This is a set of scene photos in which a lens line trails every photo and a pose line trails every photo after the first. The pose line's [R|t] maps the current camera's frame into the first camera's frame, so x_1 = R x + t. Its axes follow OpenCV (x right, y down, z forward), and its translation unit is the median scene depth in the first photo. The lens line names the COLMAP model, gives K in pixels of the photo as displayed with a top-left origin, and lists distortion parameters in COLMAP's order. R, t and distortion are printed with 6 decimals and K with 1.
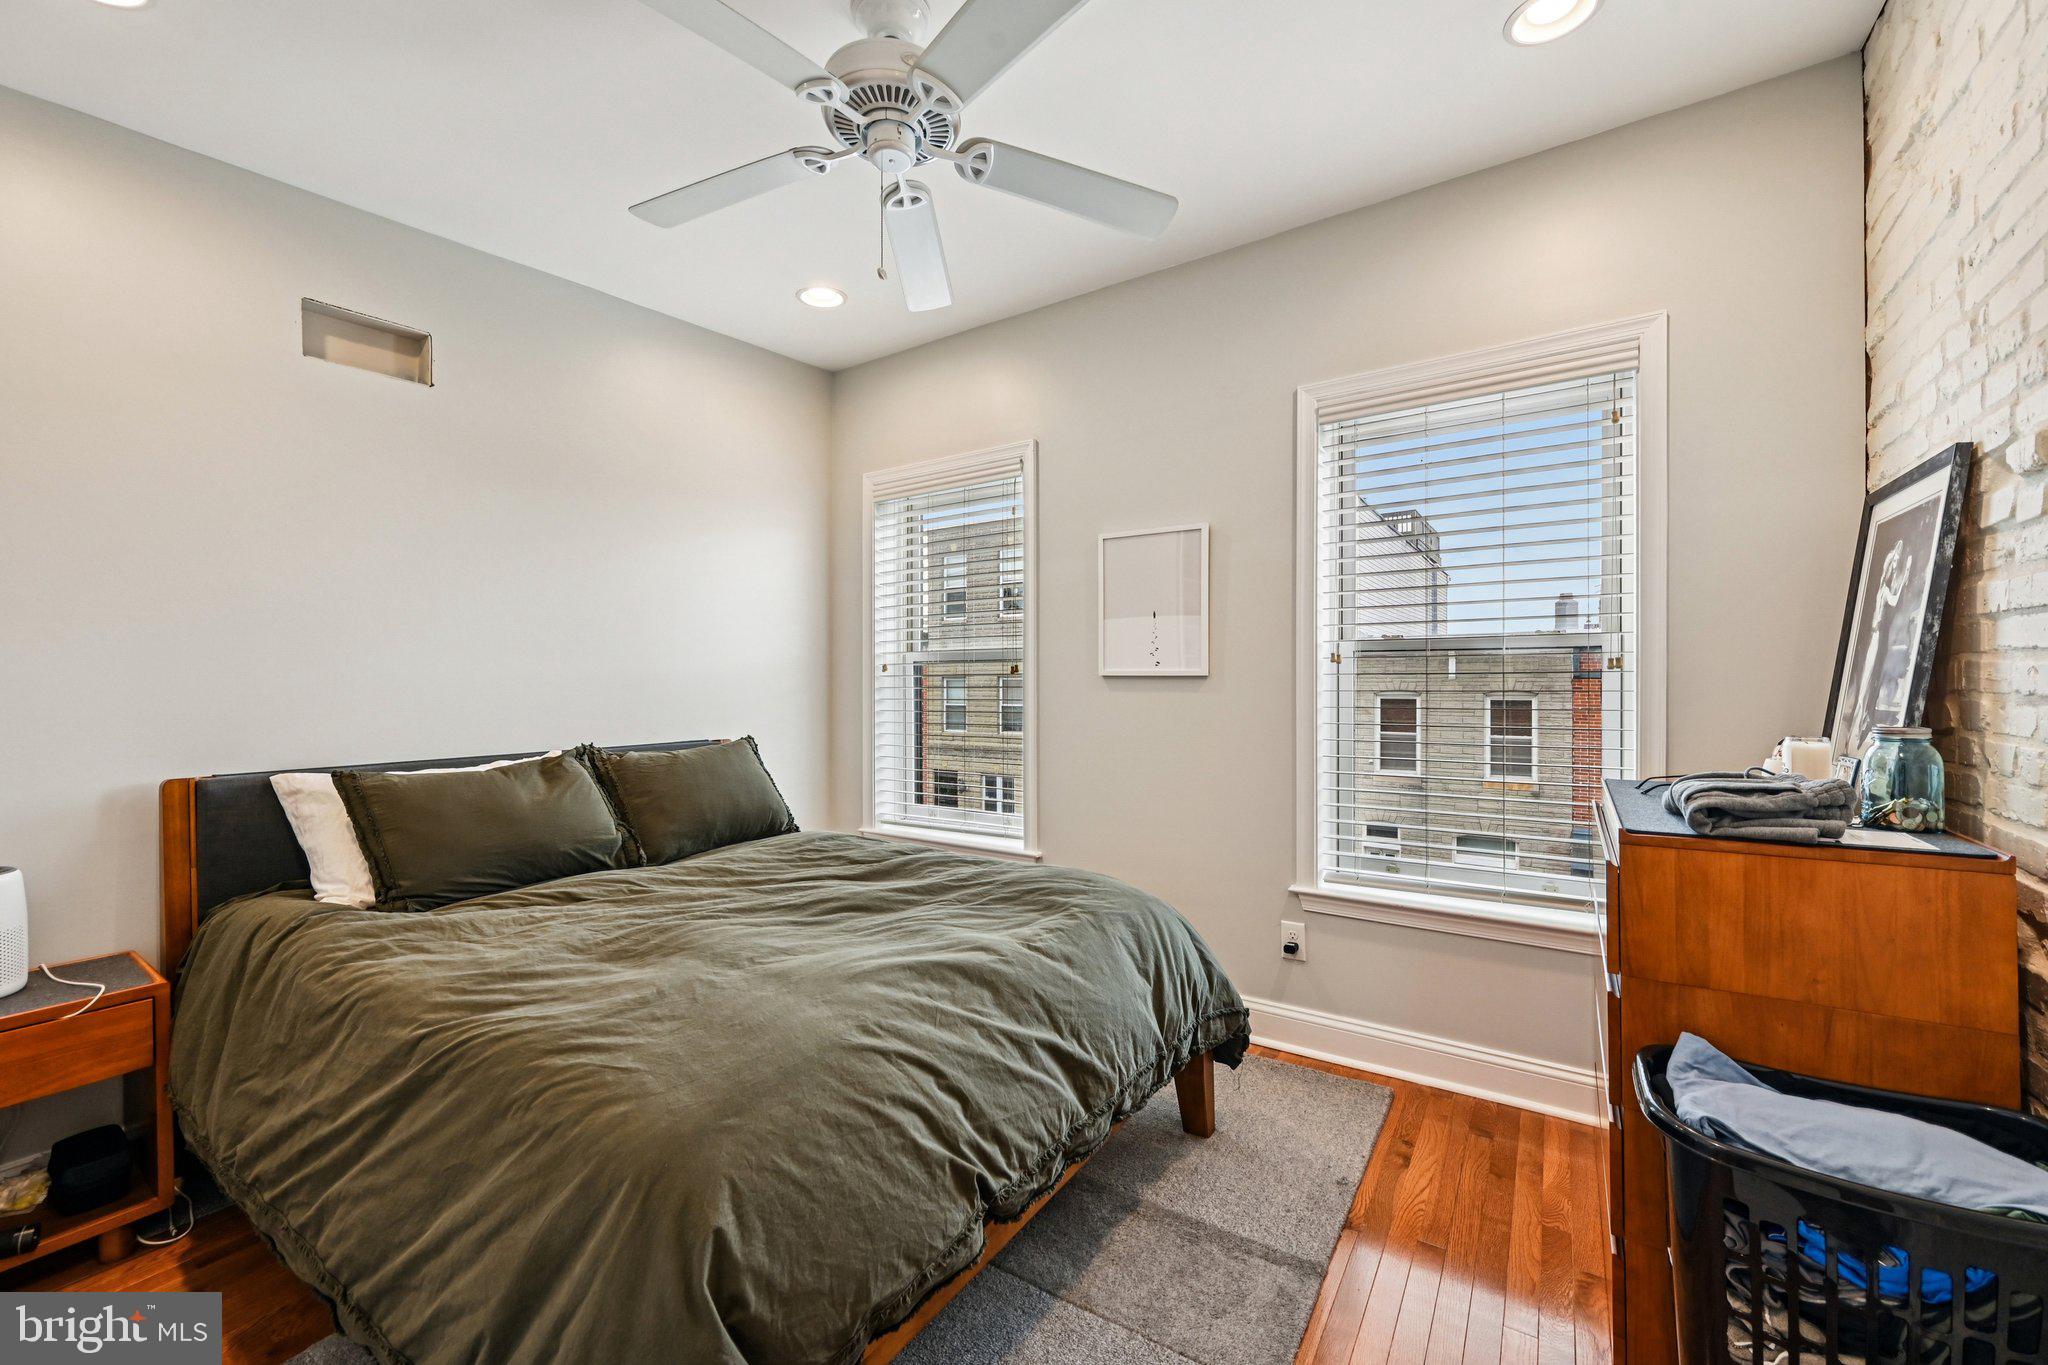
lens RADIAL K [[809.0, 0, 1020.9], [0, 809.0, 685.3], [0, 0, 1]] dist [-0.001146, 0.000294]
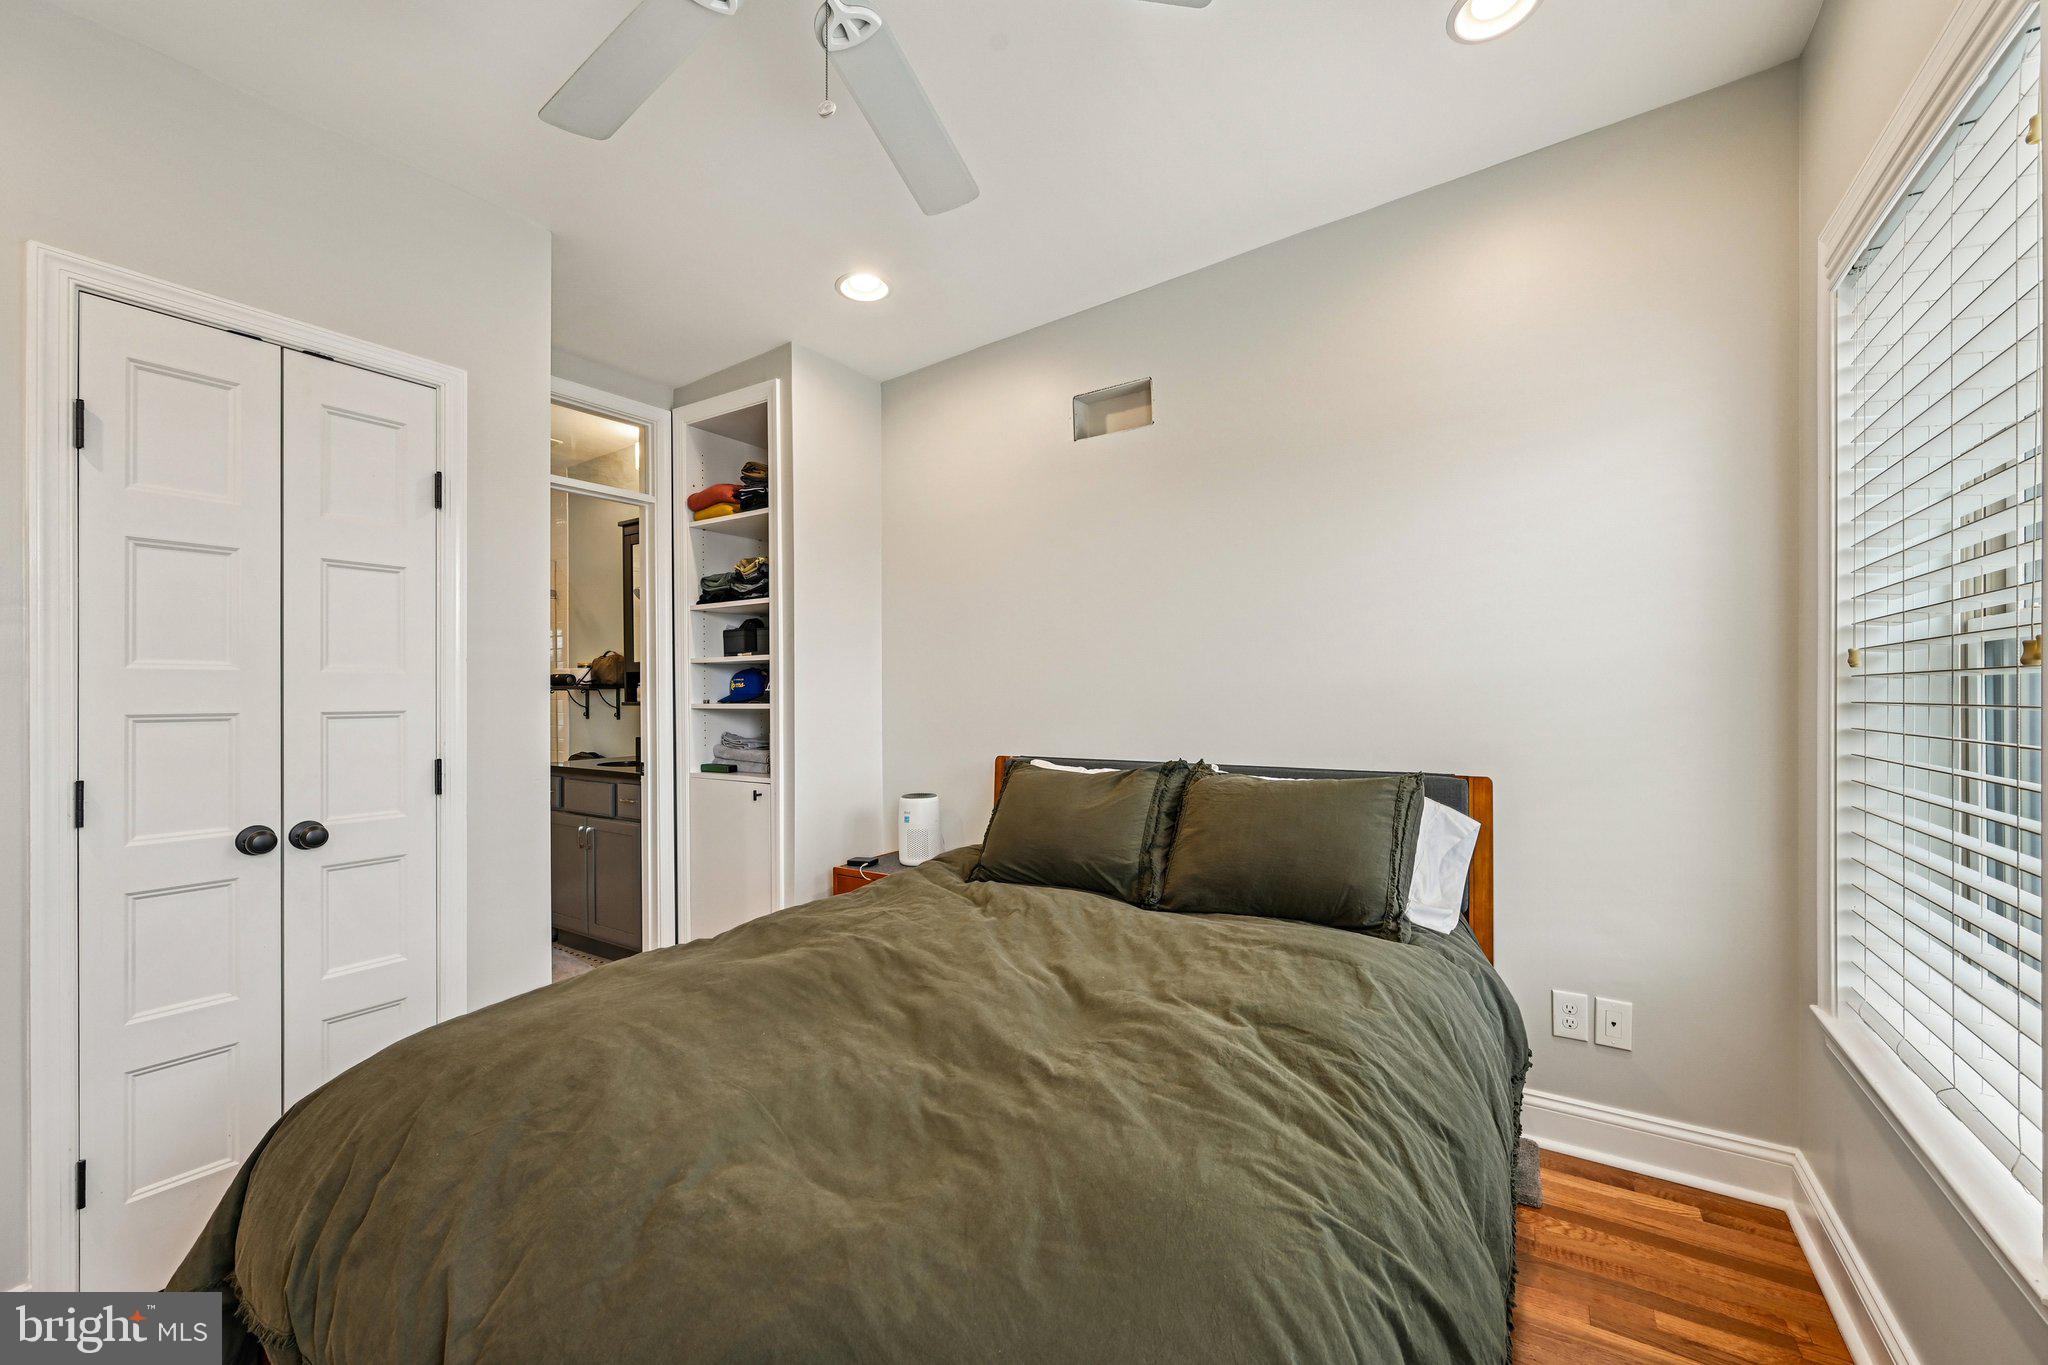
lens RADIAL K [[809.0, 0, 1024.0], [0, 809.0, 692.3], [0, 0, 1]] dist [-0.001146, 0.000294]
pose [[0.002209, 0.002678, -0.999994, 0.385958], [0.010181, 0.999945, 0.002700, -0.007337], [0.999946, -0.010186, 0.002181, 0.830931]]
